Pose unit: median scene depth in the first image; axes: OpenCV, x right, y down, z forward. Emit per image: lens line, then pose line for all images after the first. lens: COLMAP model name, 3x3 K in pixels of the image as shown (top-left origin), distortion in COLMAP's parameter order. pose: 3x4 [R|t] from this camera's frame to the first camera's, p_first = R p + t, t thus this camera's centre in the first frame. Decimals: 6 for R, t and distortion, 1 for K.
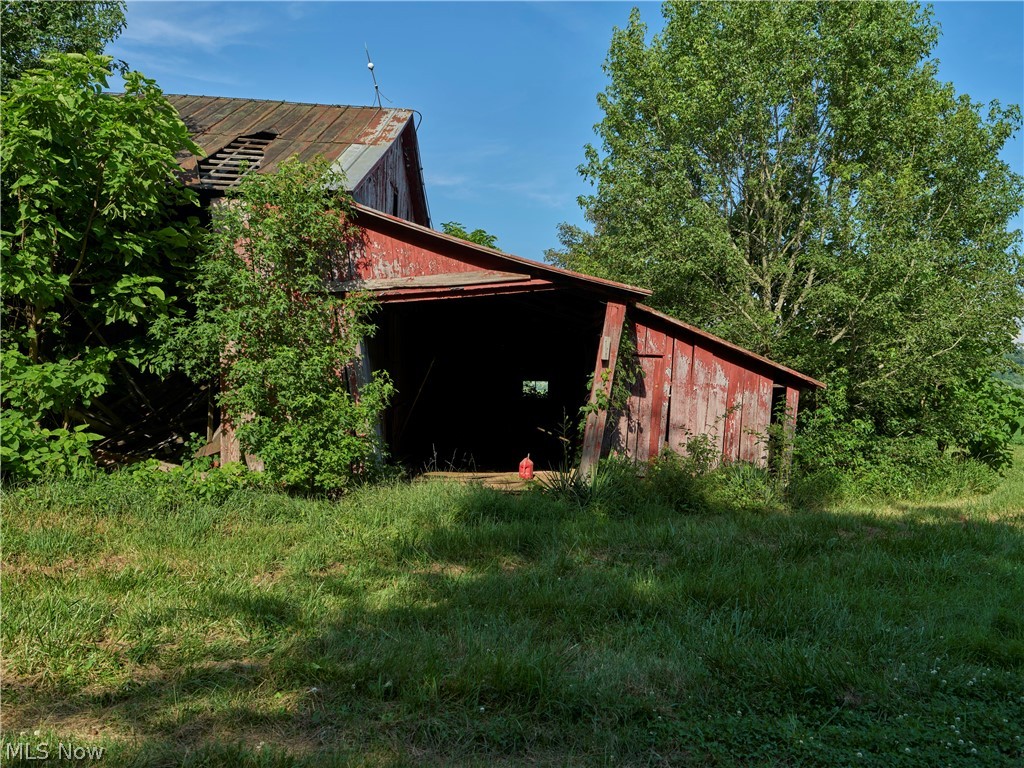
lens RADIAL K [[812.4, 0, 535.0], [0, 812.4, 396.8], [0, 0, 1]] dist [-0.000482, -0.010715]
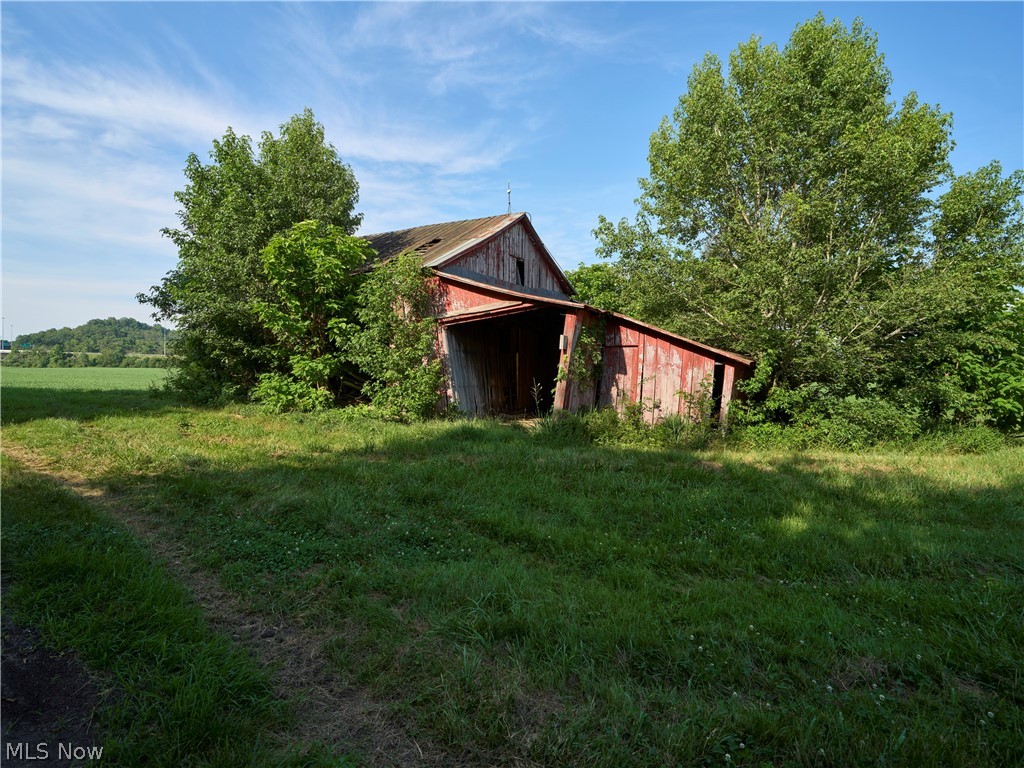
lens RADIAL K [[478.8, 0, 512.6], [0, 478.8, 387.9], [0, 0, 1]] dist [0.003836, -0.003362]
pose [[0.854408, 0.004324, -0.519584, 0.490980], [0.004401, 0.999869, 0.015559, 0.015894], [0.519583, -0.015581, 0.854278, 0.121815]]
